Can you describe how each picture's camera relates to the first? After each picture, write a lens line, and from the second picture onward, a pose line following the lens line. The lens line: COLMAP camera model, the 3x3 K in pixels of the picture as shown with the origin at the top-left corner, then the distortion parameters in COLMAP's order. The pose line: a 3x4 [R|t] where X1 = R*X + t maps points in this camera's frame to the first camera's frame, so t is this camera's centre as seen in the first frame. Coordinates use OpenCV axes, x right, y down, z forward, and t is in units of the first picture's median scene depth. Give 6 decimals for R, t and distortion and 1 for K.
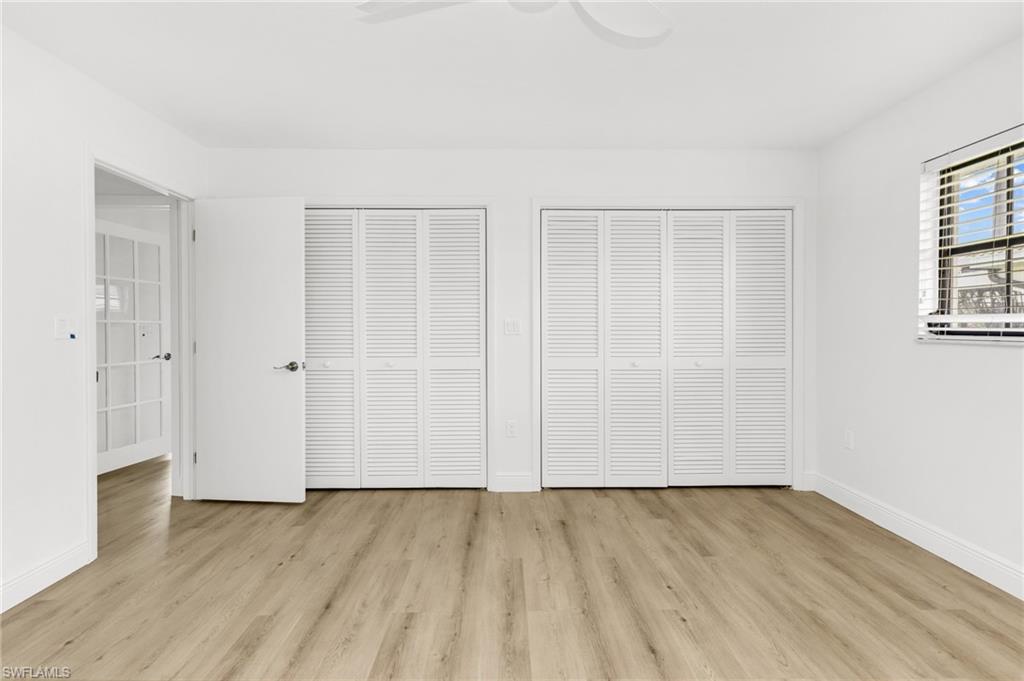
lens RADIAL K [[447.0, 0, 508.6], [0, 447.0, 329.3], [0, 0, 1]] dist [0.009073, 0.000074]
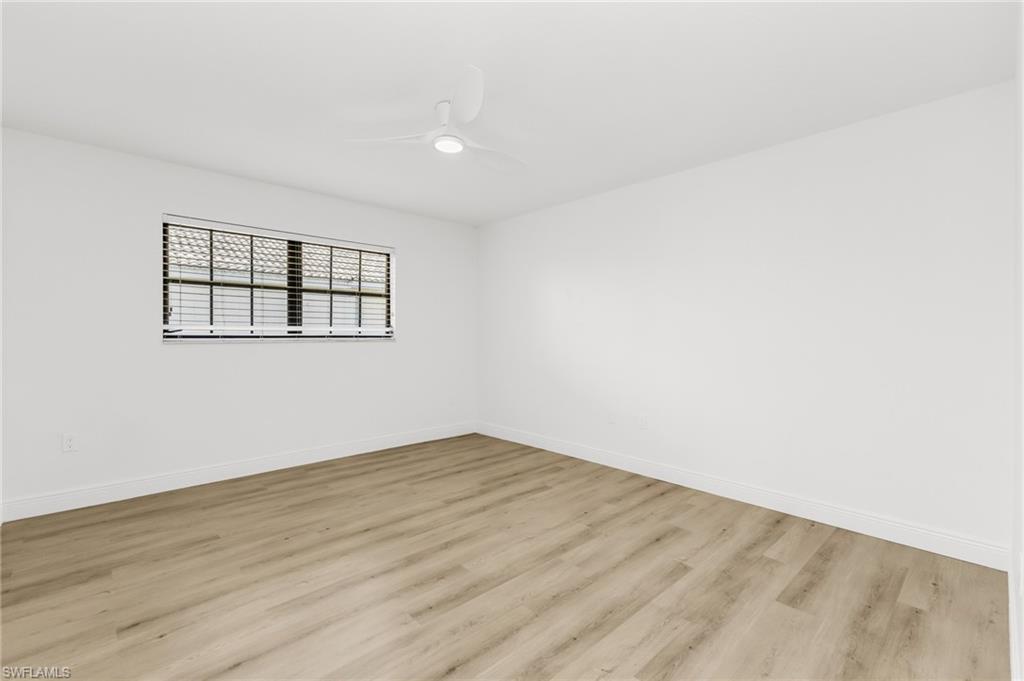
lens RADIAL K [[449.9, 0, 527.4], [0, 449.9, 338.2], [0, 0, 1]] dist [0.025126, 0.000151]
pose [[-0.681759, -0.009658, 0.731514, -0.834527], [0.002444, 0.999877, 0.015479, -0.007892], [-0.731573, 0.012340, -0.681651, 1.099984]]
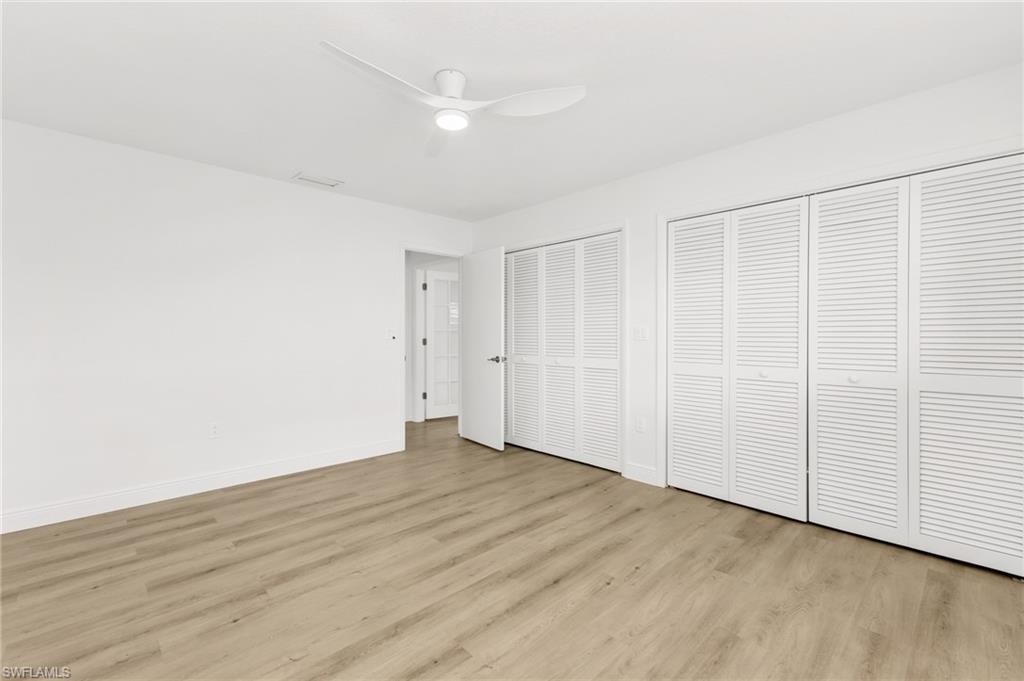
lens RADIAL K [[447.0, 0, 508.6], [0, 447.0, 329.3], [0, 0, 1]] dist [0.009073, 0.000074]
pose [[0.673742, -0.007166, -0.738932, 0.775274], [-0.003270, 0.999914, -0.012680, 0.000983], [0.738960, 0.010959, 0.673660, 0.010899]]
